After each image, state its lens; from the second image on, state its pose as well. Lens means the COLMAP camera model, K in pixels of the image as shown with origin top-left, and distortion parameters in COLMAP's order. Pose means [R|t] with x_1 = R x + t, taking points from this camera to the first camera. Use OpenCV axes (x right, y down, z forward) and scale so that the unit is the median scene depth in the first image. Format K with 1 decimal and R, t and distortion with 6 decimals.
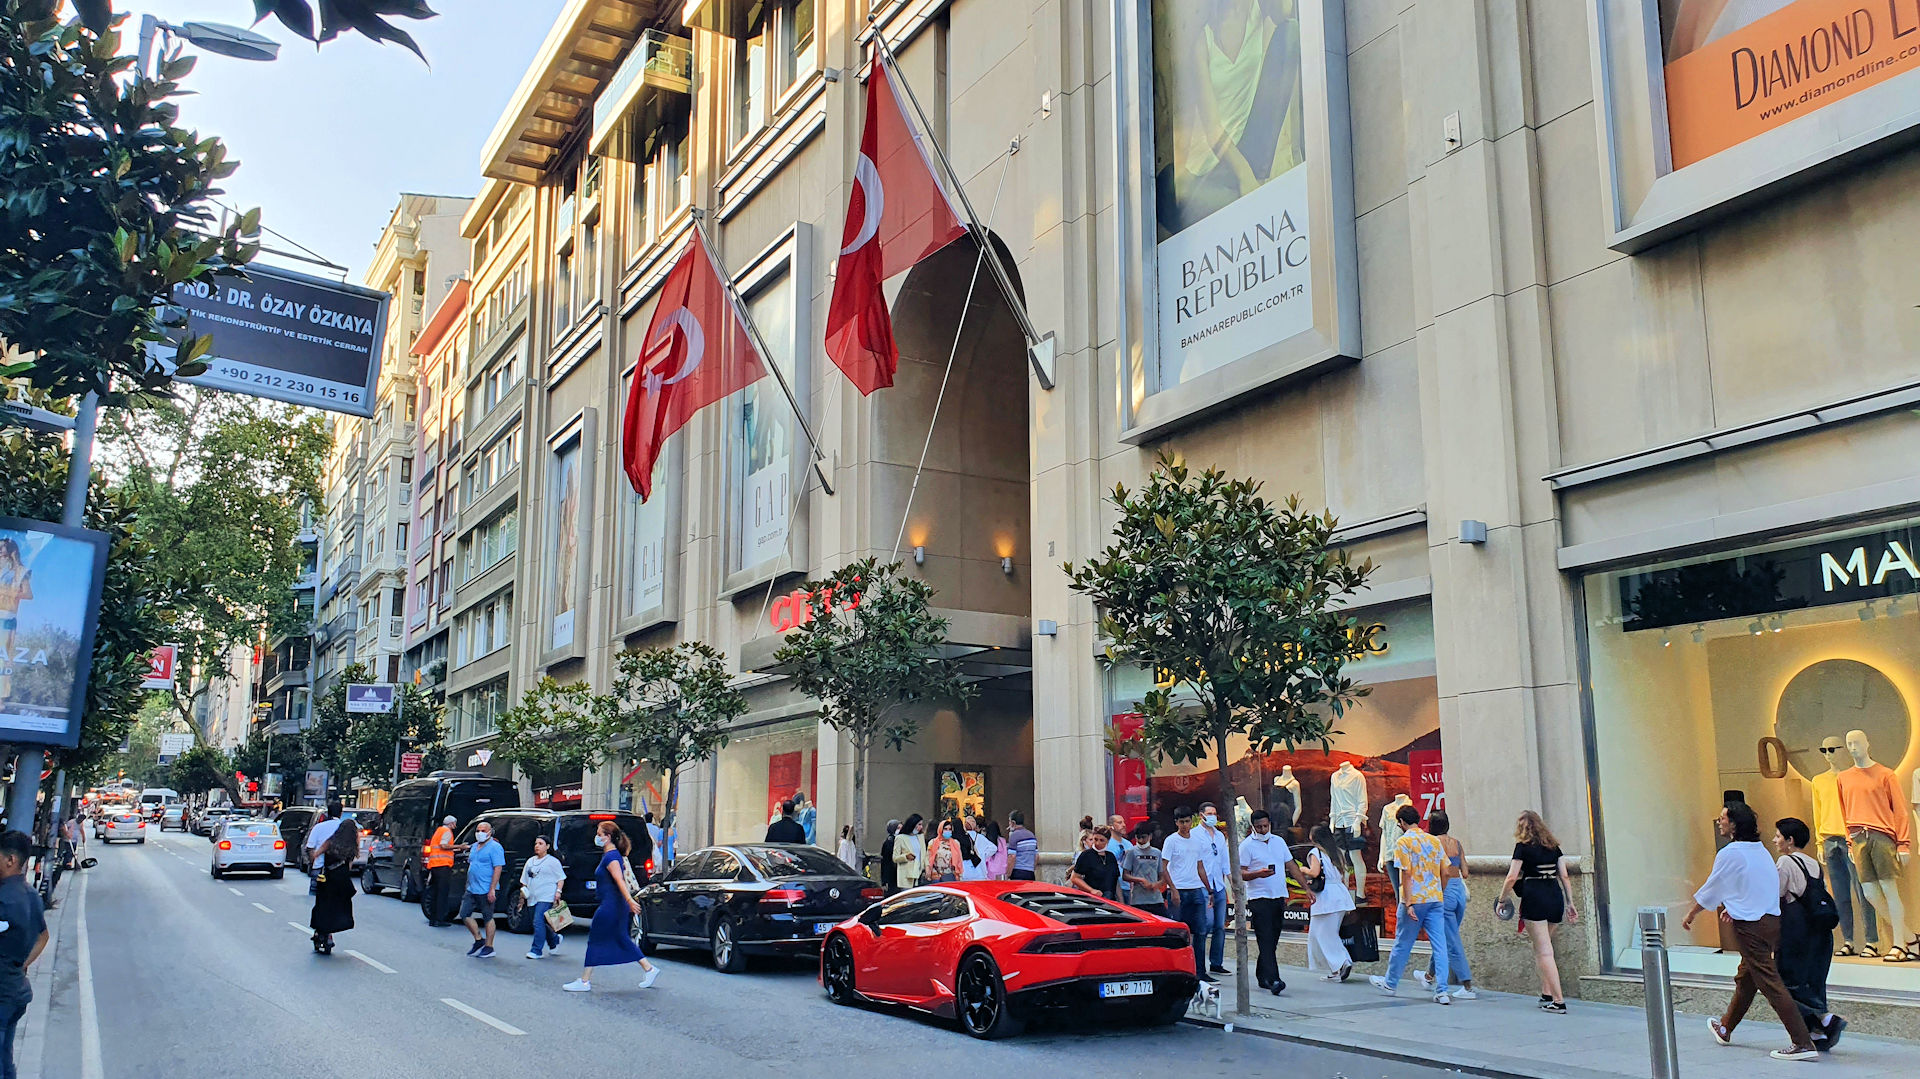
lens RADIAL K [[1385.9, 0, 957.7], [0, 1385.9, 582.7], [0, 0, 1]] dist [0.102084, -0.160171]
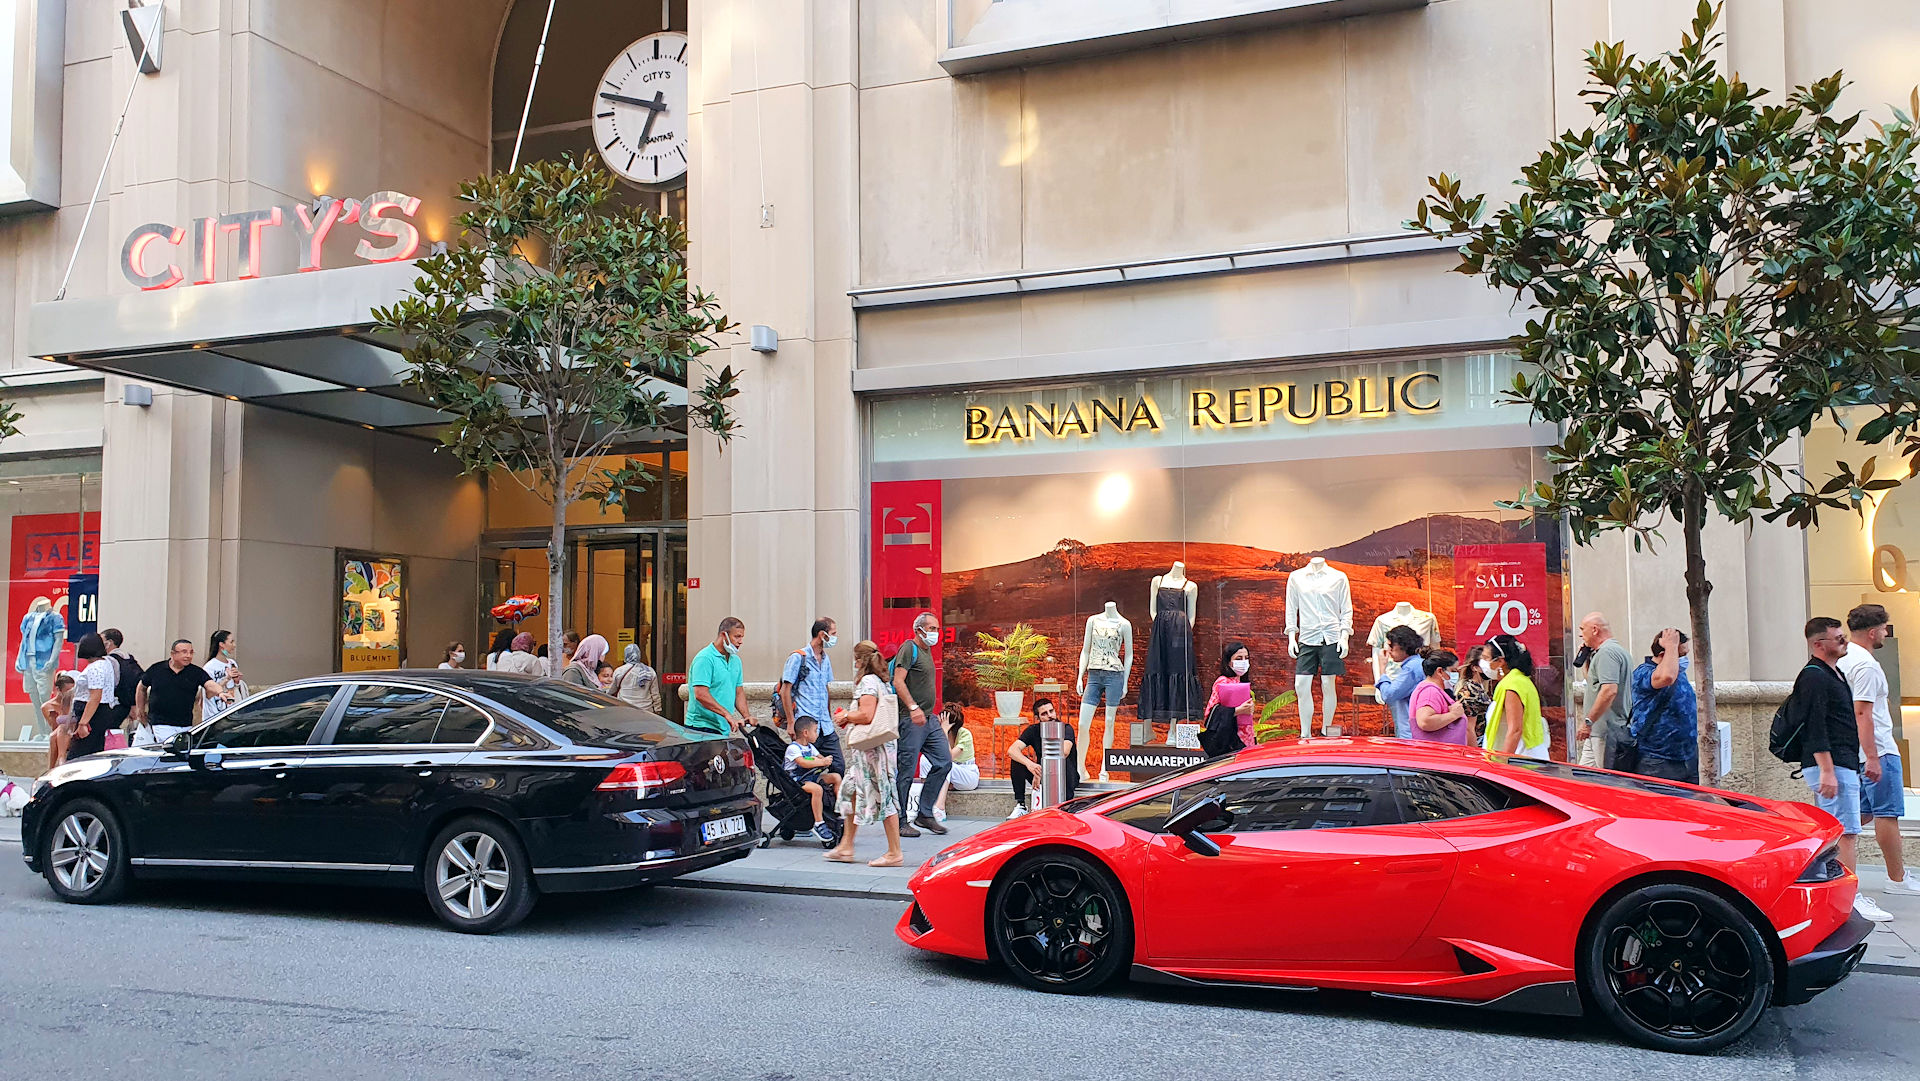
lens RADIAL K [[1385.9, 0, 957.7], [0, 1385.9, 583.7], [0, 0, 1]] dist [0.102084, -0.160171]
pose [[0.768964, 0.039844, 0.638049, -0.292821], [-0.117406, 0.989882, 0.079681, 0.089219], [-0.628418, -0.136182, 0.765862, 0.468074]]
